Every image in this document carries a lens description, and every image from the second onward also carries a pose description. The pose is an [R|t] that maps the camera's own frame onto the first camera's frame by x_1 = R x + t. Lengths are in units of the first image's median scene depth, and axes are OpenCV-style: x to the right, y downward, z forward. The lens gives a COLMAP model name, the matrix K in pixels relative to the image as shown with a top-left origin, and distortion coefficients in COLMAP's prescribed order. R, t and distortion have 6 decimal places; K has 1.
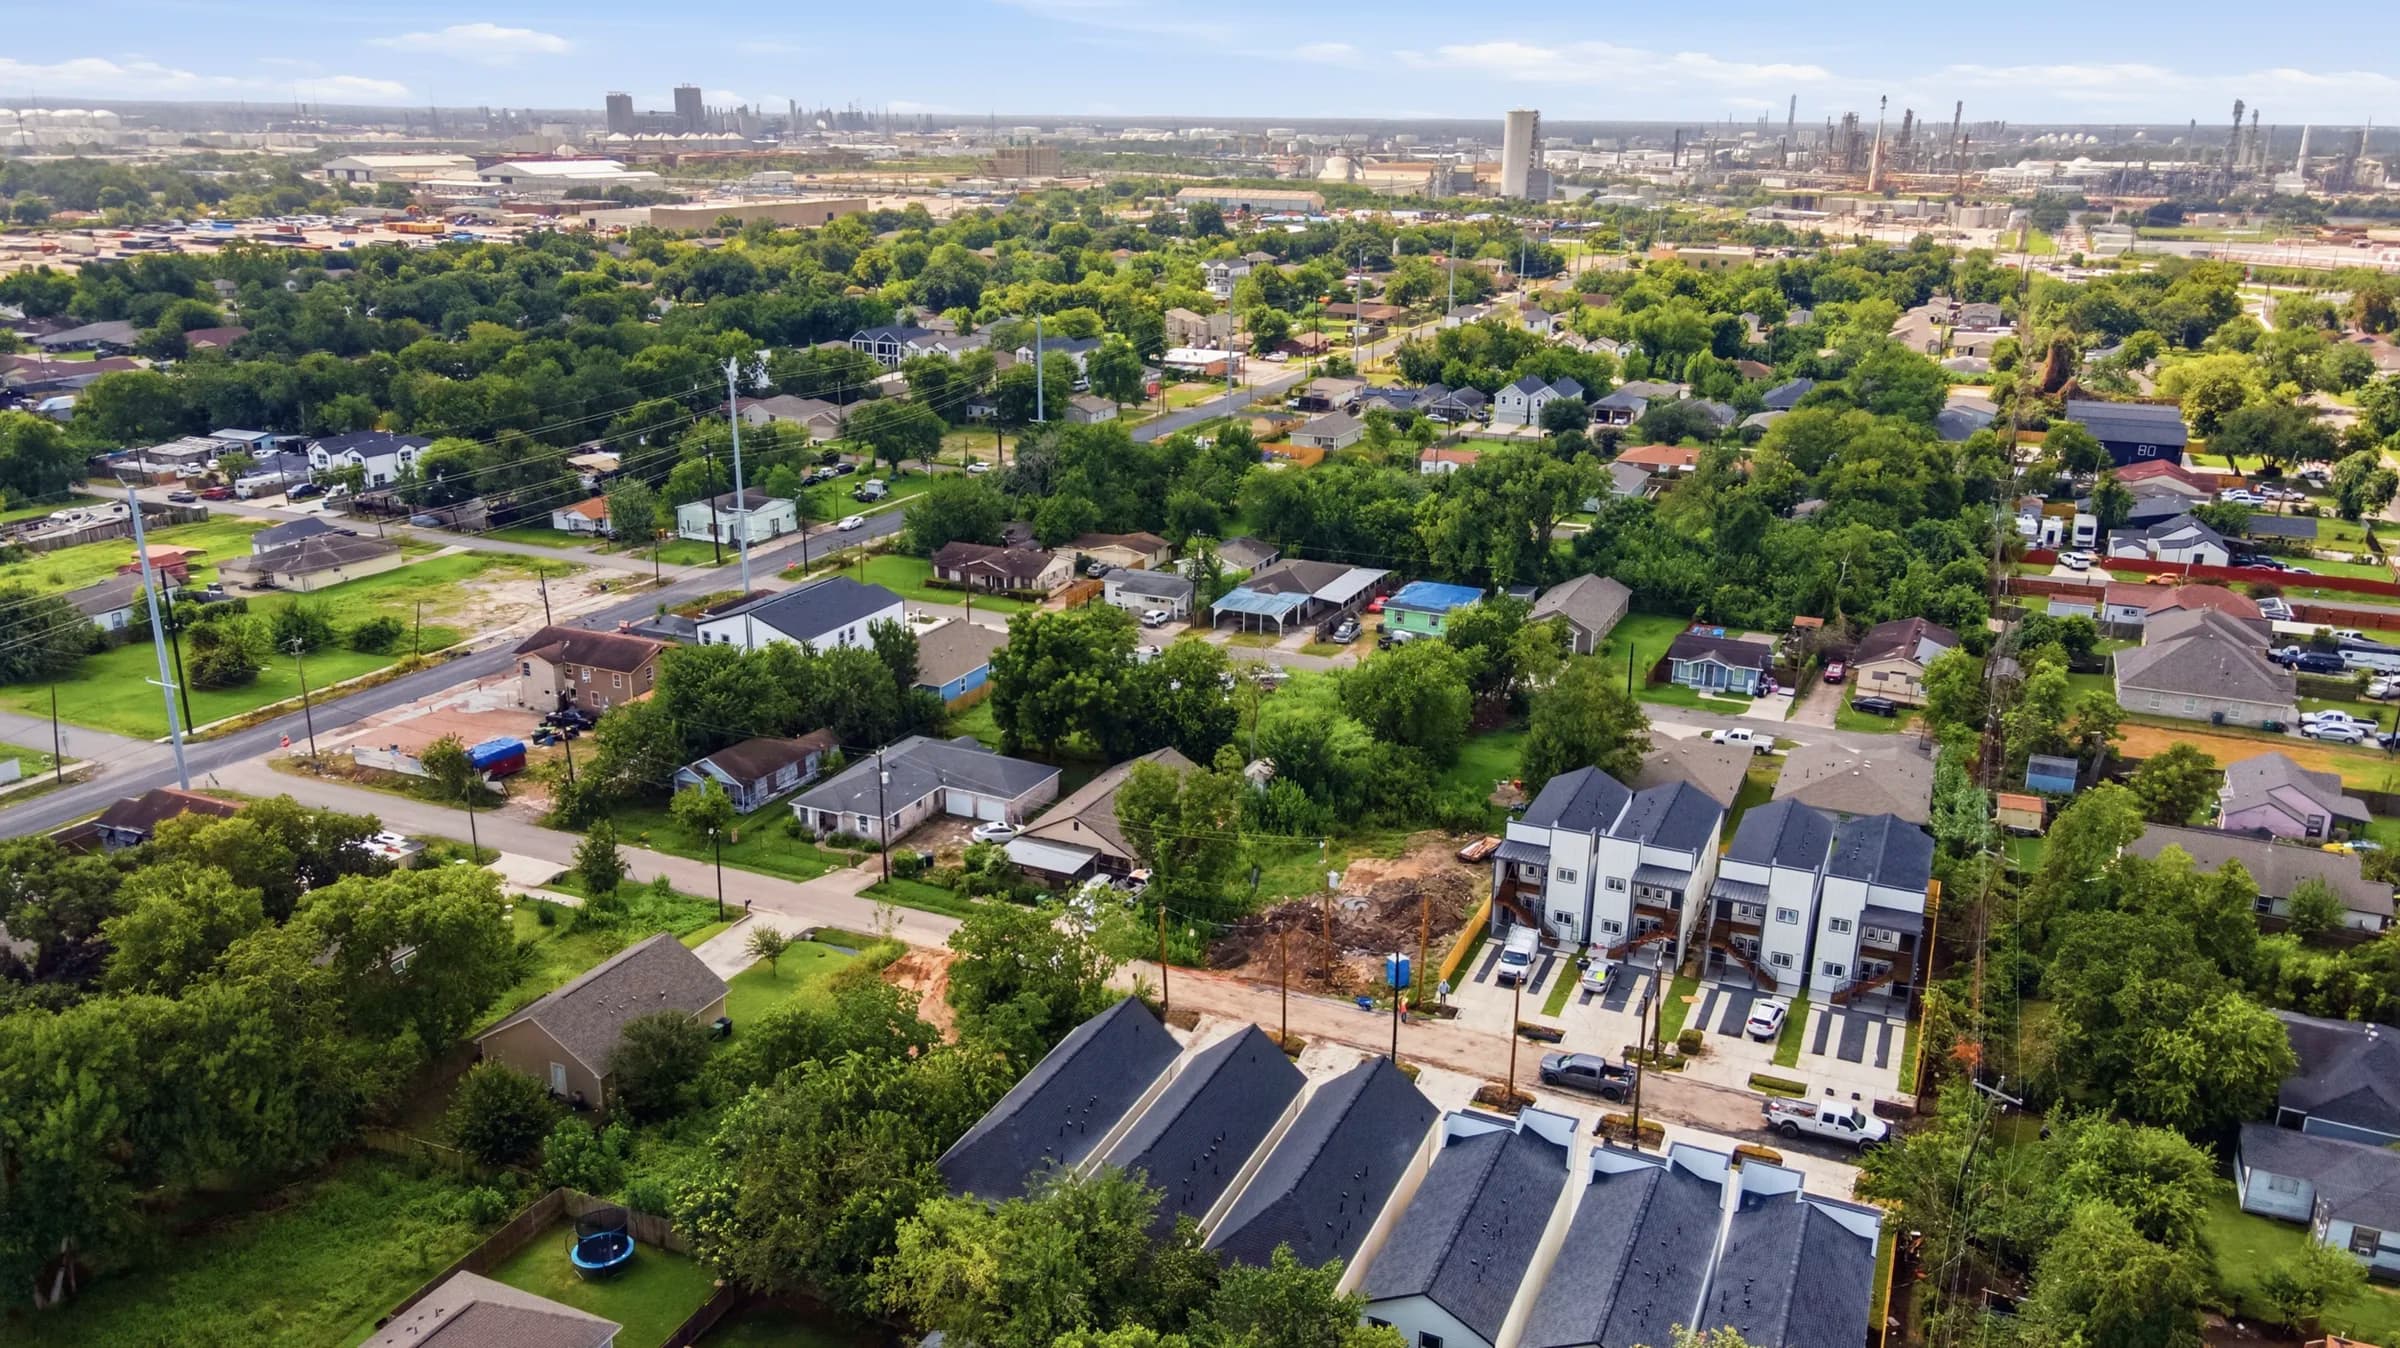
lens RADIAL K [[1763.4, 0, 1200.0], [0, 1763.4, 674.0], [0, 0, 1]] dist [0.038598, 0.000793]
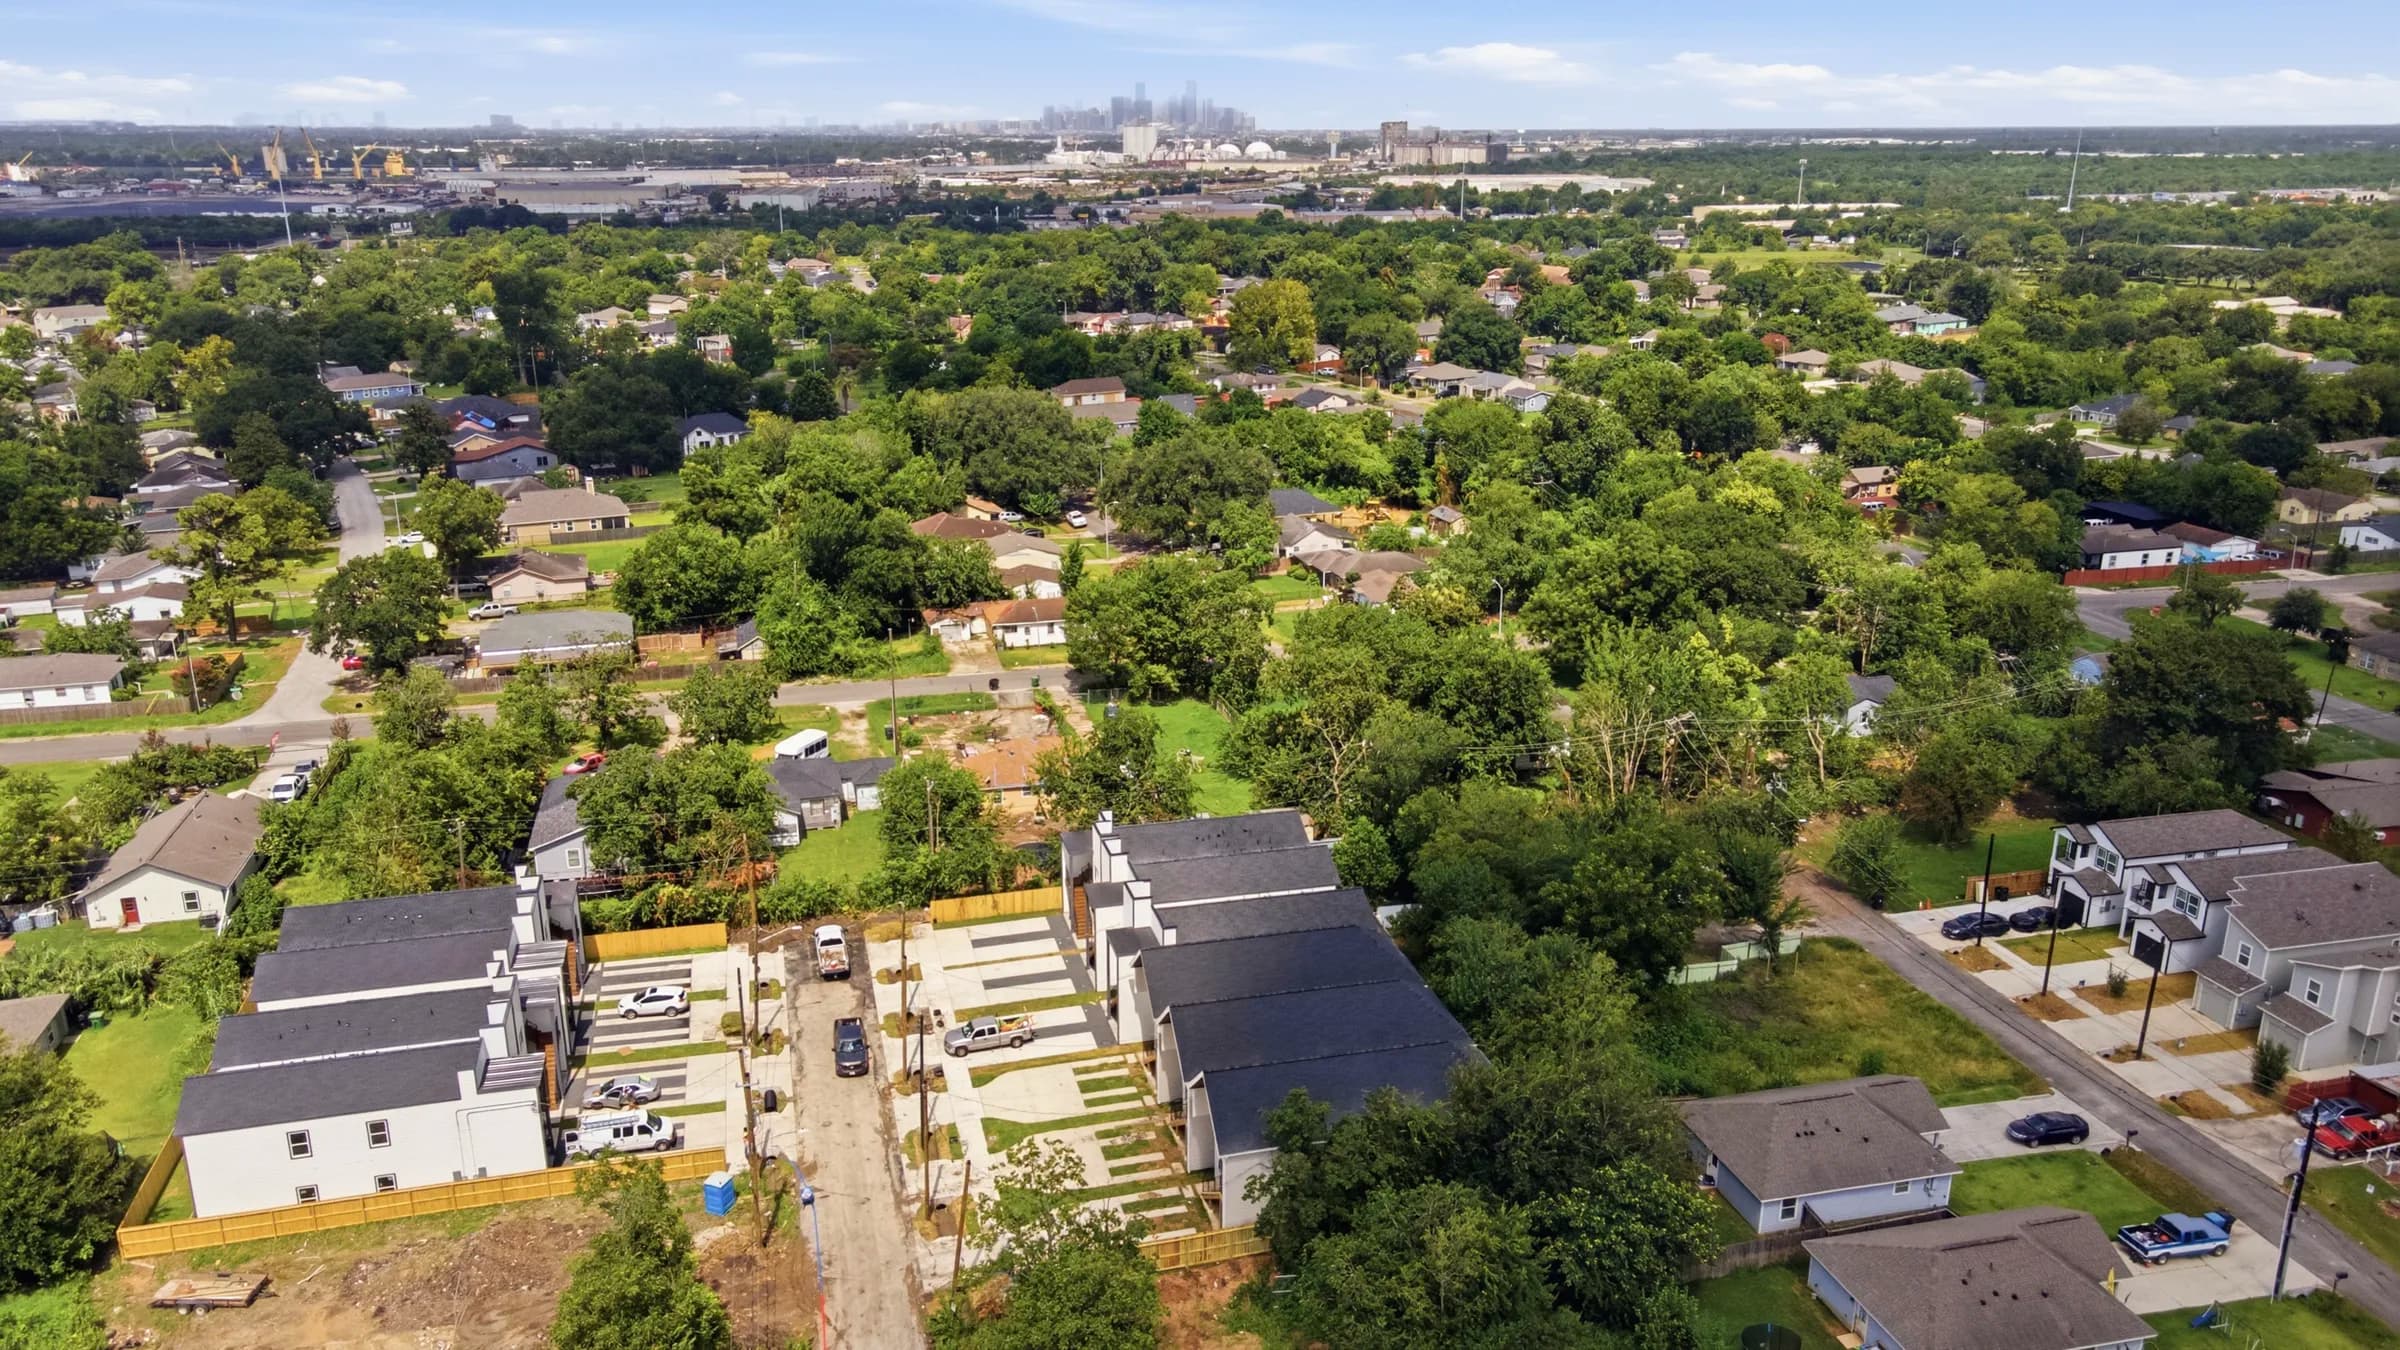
lens RADIAL K [[1738.4, 0, 1200.0], [0, 1738.4, 675.0], [0, 0, 1]] dist [0.041308, 0.002024]
pose [[-0.627599, -0.246065, 0.738628, -0.491010], [0.224986, 0.850937, 0.474645, -0.318428], [-0.745320, 0.464068, -0.478686, 1.003412]]
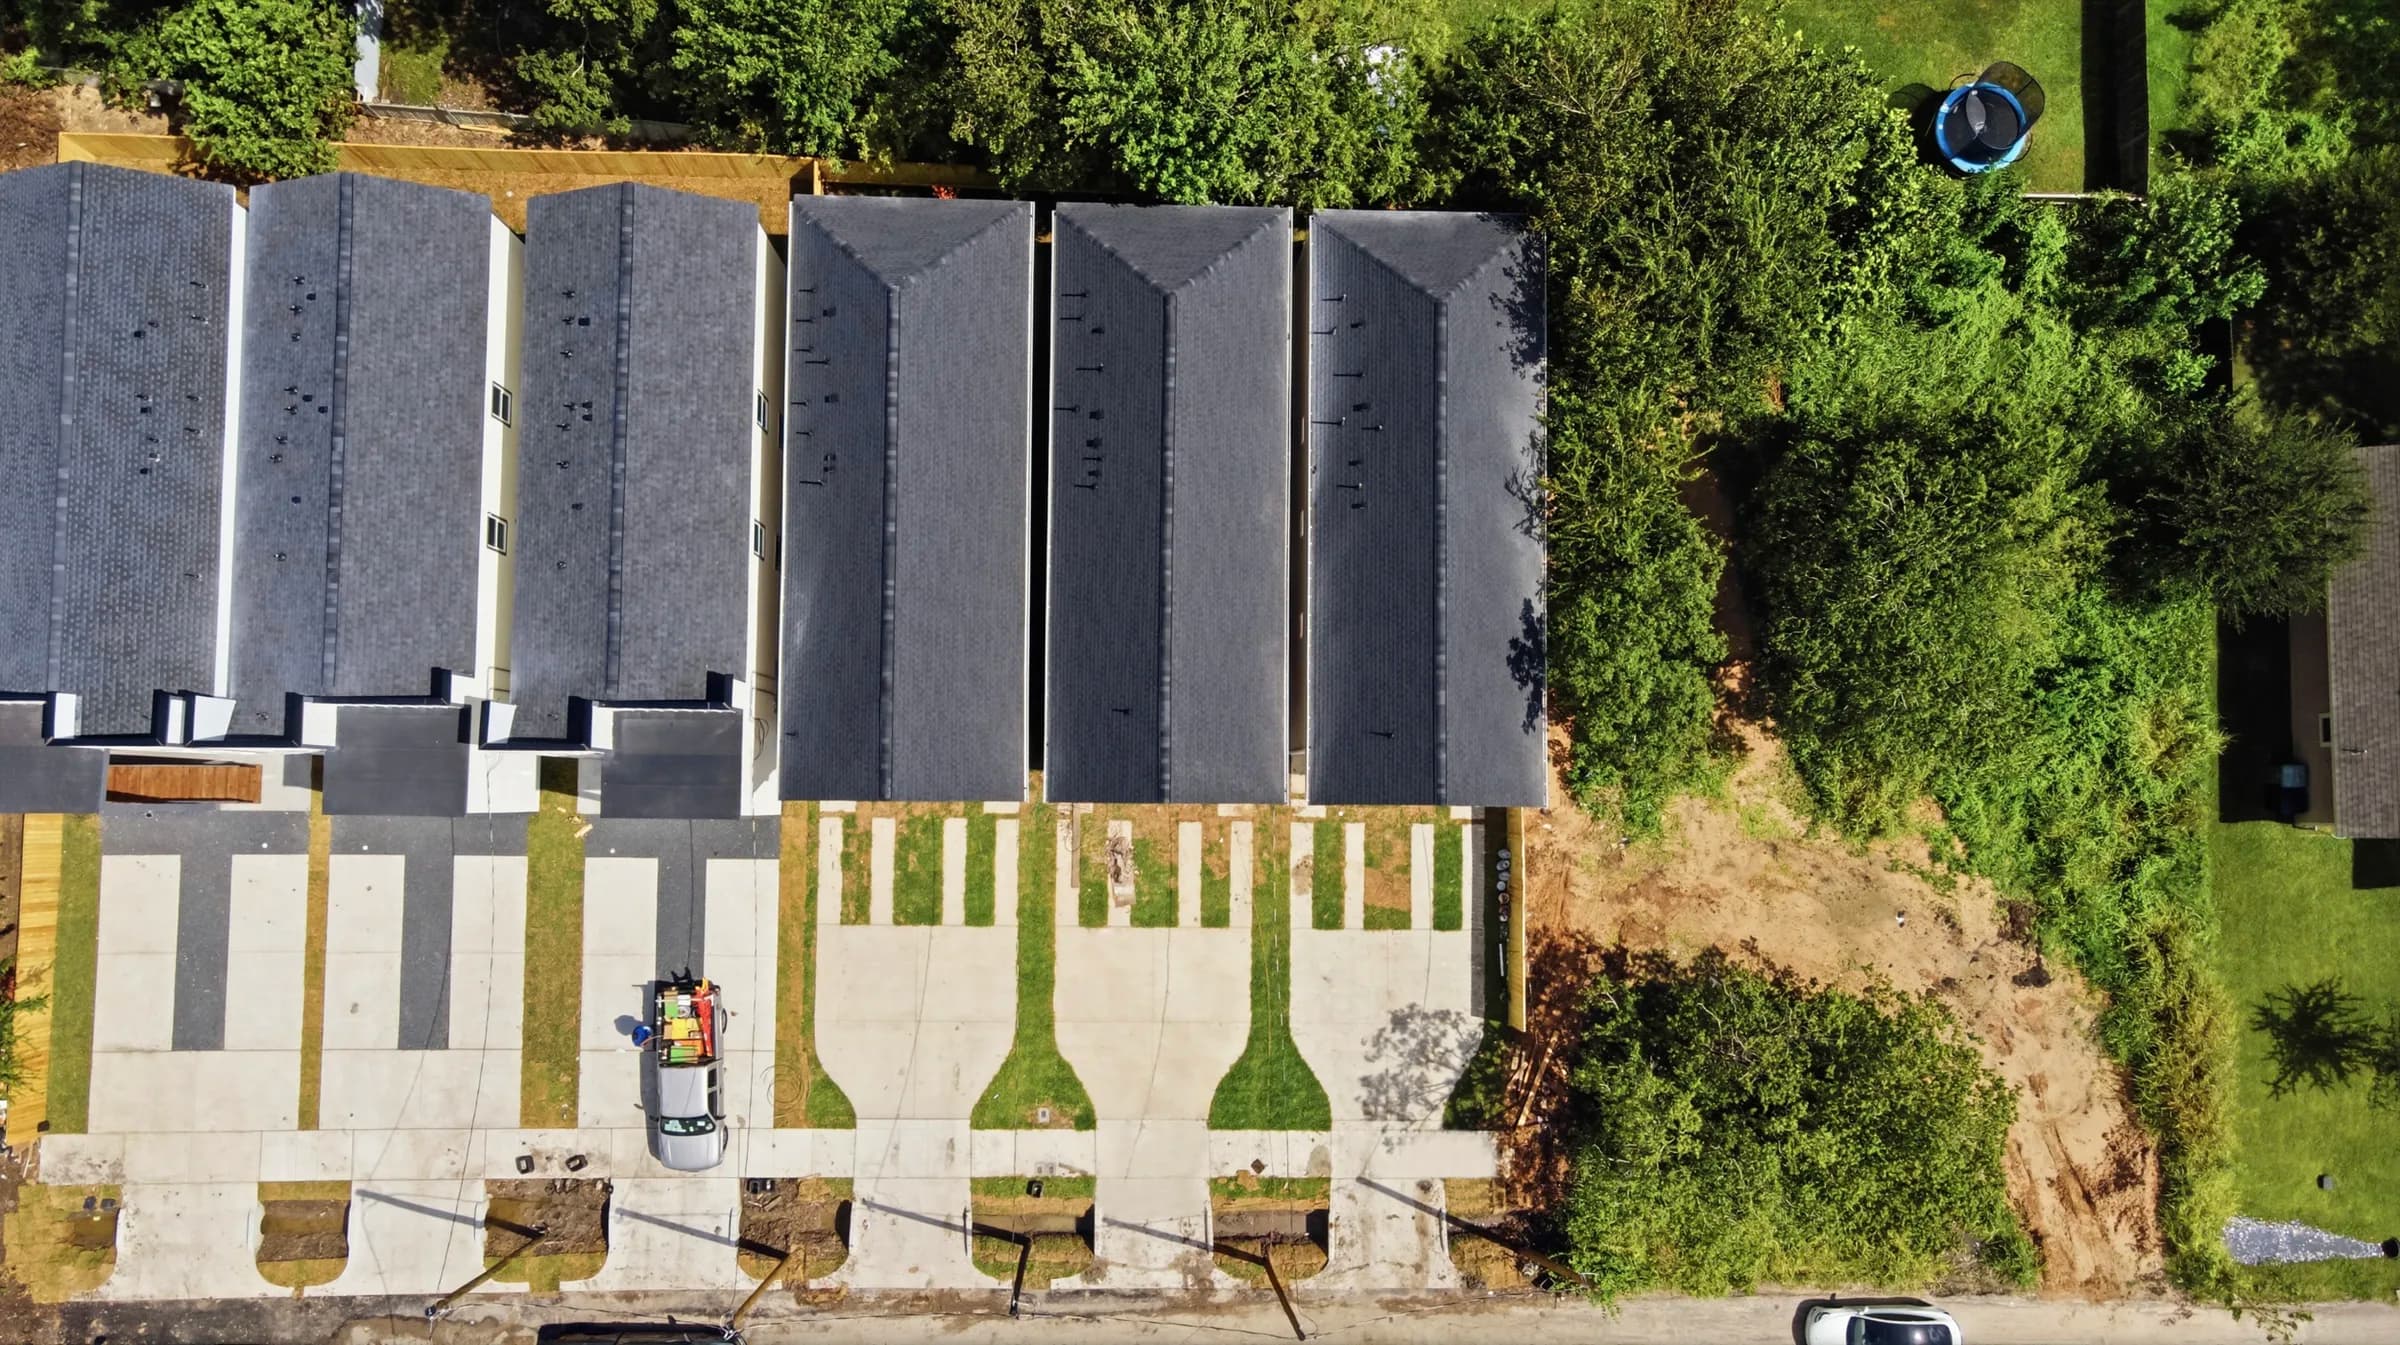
lens RADIAL K [[1791.9, 0, 1200.0], [0, 1791.9, 672.5], [0, 0, 1]] dist [0.023407, 0.000112]
pose [[-0.914137, 0.395275, -0.090064, 0.038184], [-0.183676, -0.205768, 0.961209, -0.195743], [0.361409, 0.895219, 0.260702, 0.613666]]
